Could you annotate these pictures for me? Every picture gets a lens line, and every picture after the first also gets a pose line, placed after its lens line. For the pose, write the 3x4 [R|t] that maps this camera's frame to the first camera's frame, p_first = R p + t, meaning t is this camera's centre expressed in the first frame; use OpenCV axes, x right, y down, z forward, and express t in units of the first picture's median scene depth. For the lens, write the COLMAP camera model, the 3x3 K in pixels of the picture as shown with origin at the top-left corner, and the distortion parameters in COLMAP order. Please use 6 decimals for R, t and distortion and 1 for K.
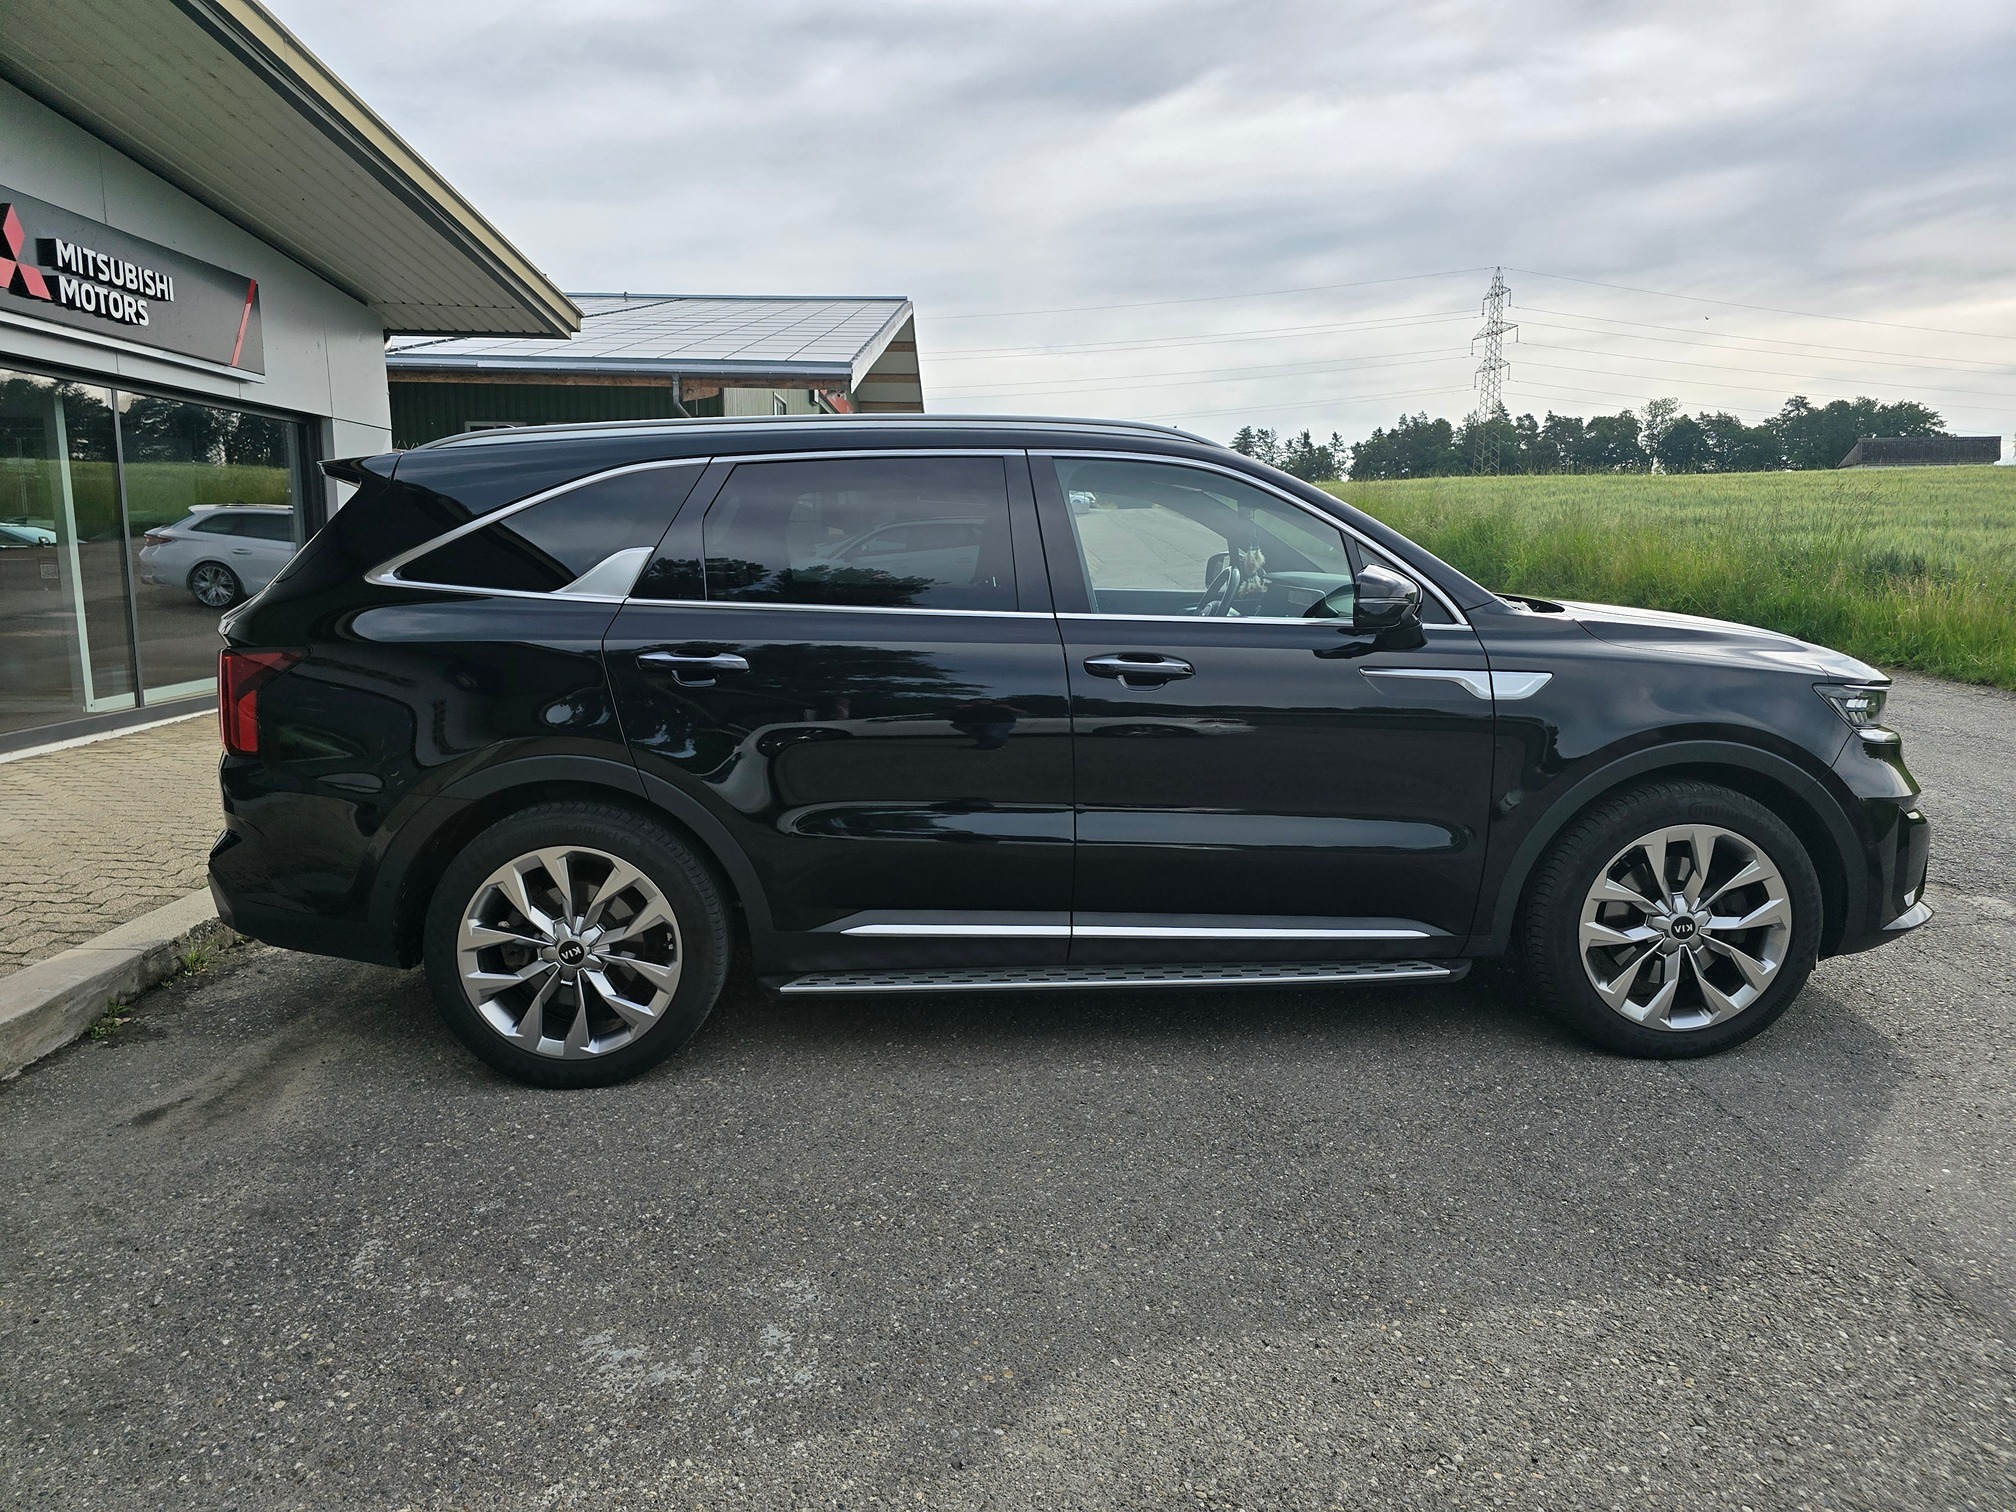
lens RADIAL K [[1346.1, 0, 992.5], [0, 1346.1, 776.2], [0, 0, 1]] dist [0.060060, -0.049750]
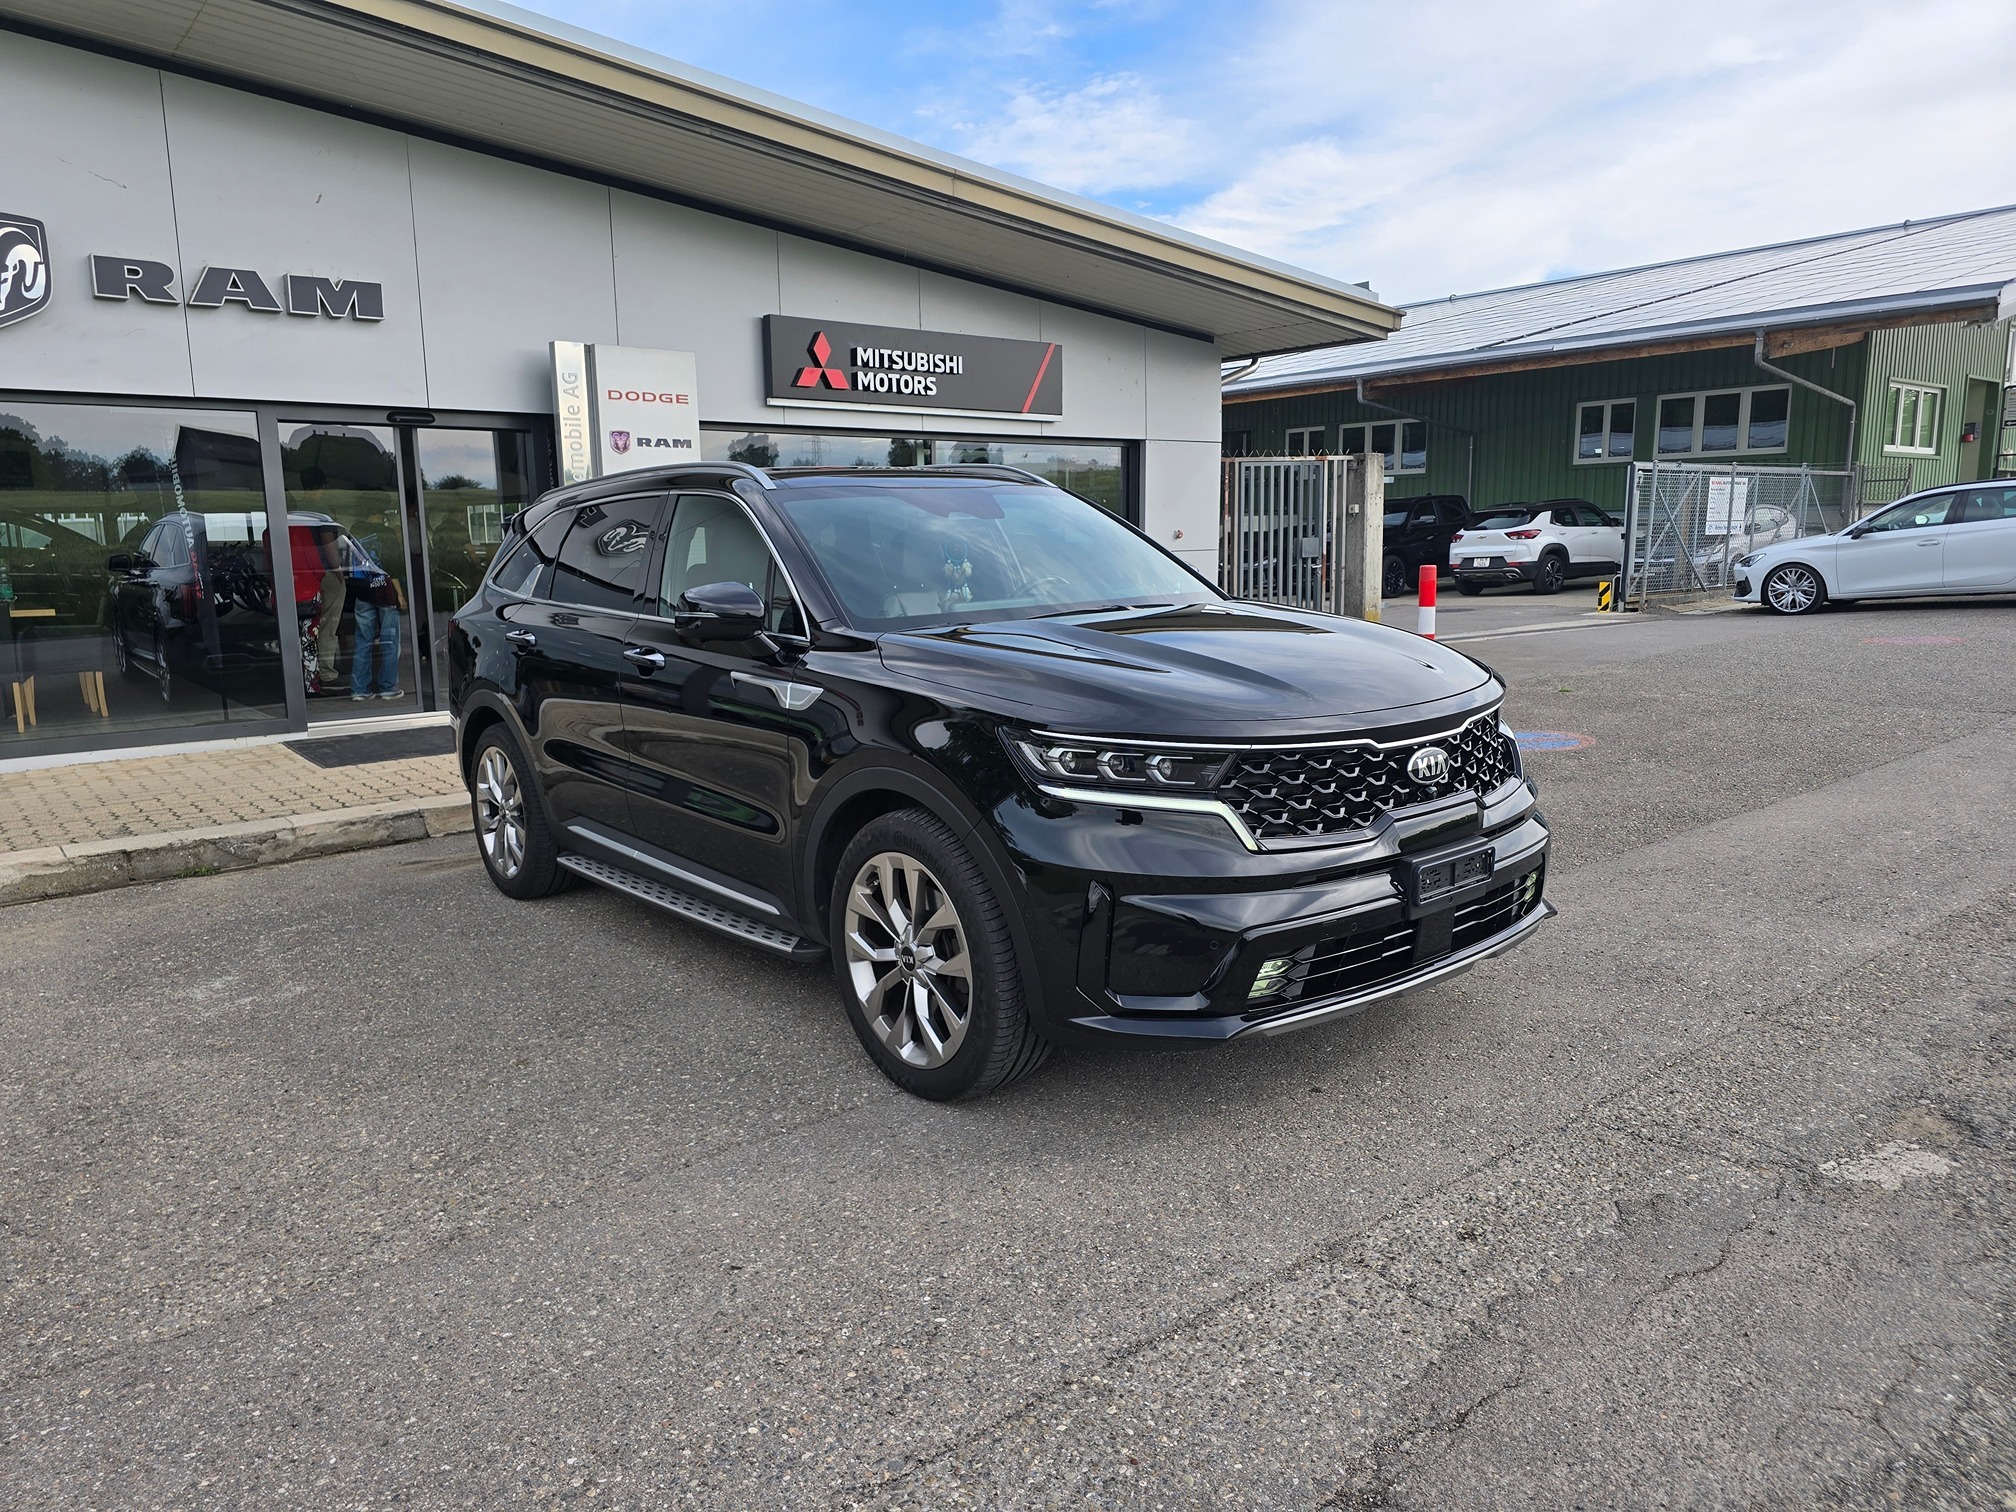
lens RADIAL K [[1346.1, 0, 992.5], [0, 1346.1, 776.2], [0, 0, 1]] dist [0.060060, -0.049750]
pose [[0.601677, 0.126059, -0.788729, 1.299803], [-0.112949, 0.990973, 0.072221, -0.096054], [0.790713, 0.045632, 0.610484, 0.455794]]
